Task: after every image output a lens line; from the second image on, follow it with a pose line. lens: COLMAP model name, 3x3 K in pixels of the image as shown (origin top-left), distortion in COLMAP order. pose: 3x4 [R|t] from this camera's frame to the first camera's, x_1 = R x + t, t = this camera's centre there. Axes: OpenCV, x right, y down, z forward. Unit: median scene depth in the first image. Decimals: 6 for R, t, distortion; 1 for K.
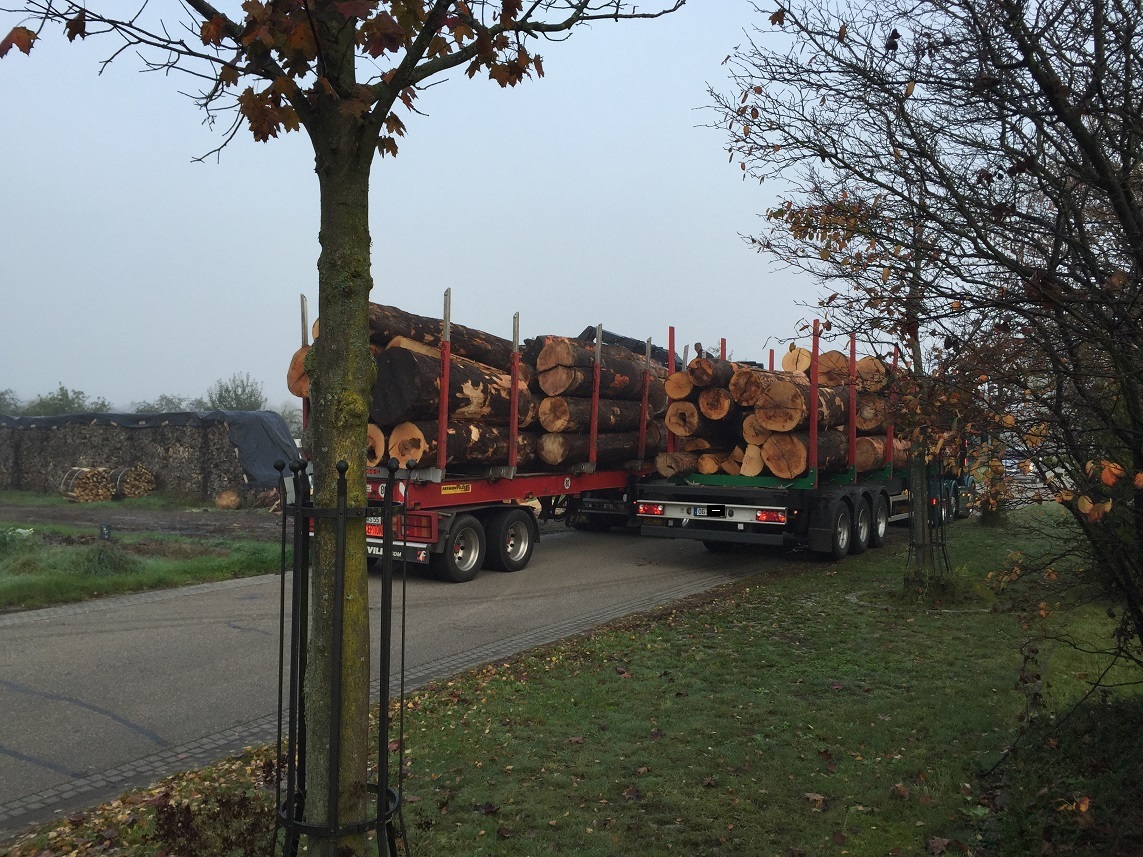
lens RADIAL K [[958.3, 0, 571.7], [0, 958.3, 388.8], [0, 0, 1]] dist [0.086500, -0.138489]
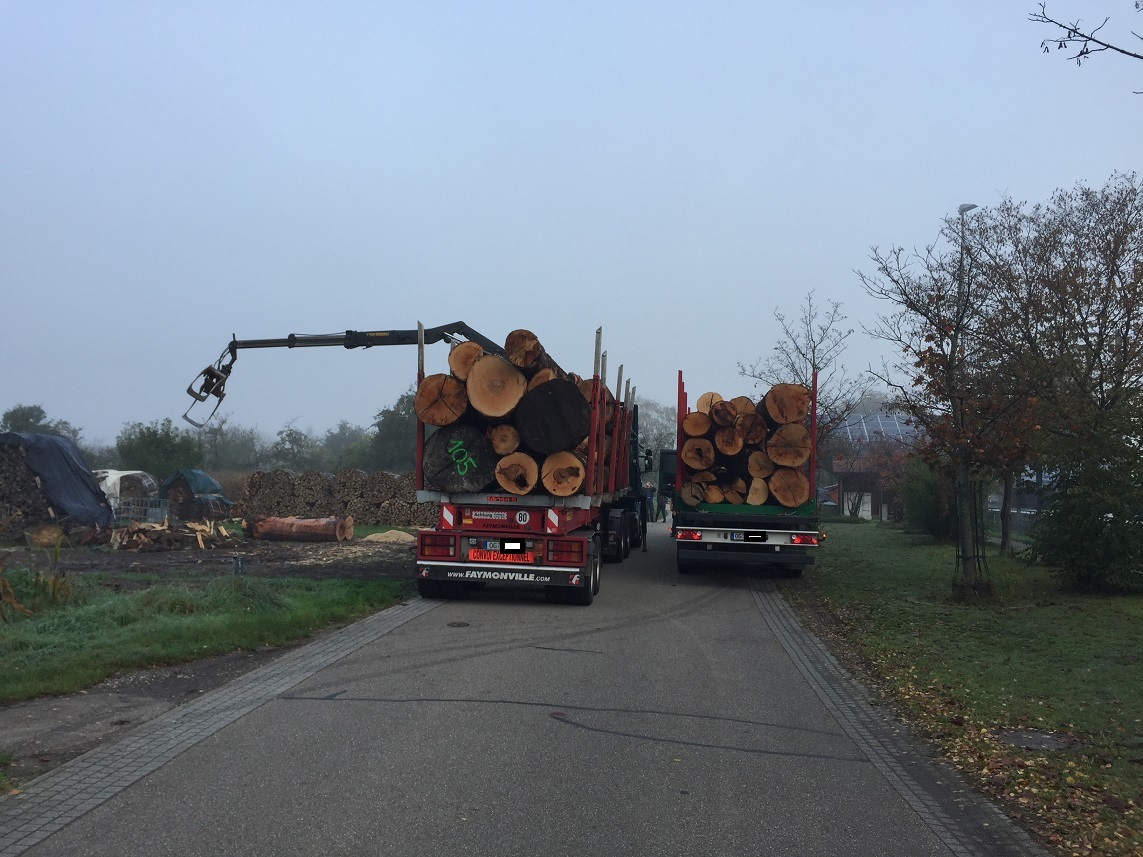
lens RADIAL K [[958.3, 0, 571.7], [0, 958.3, 388.8], [0, 0, 1]] dist [0.086500, -0.138489]
pose [[0.924104, 0.046409, 0.379313, -0.470433], [-0.032281, 0.998531, -0.043527, 0.009378], [-0.380776, 0.027979, 0.924244, 0.020008]]
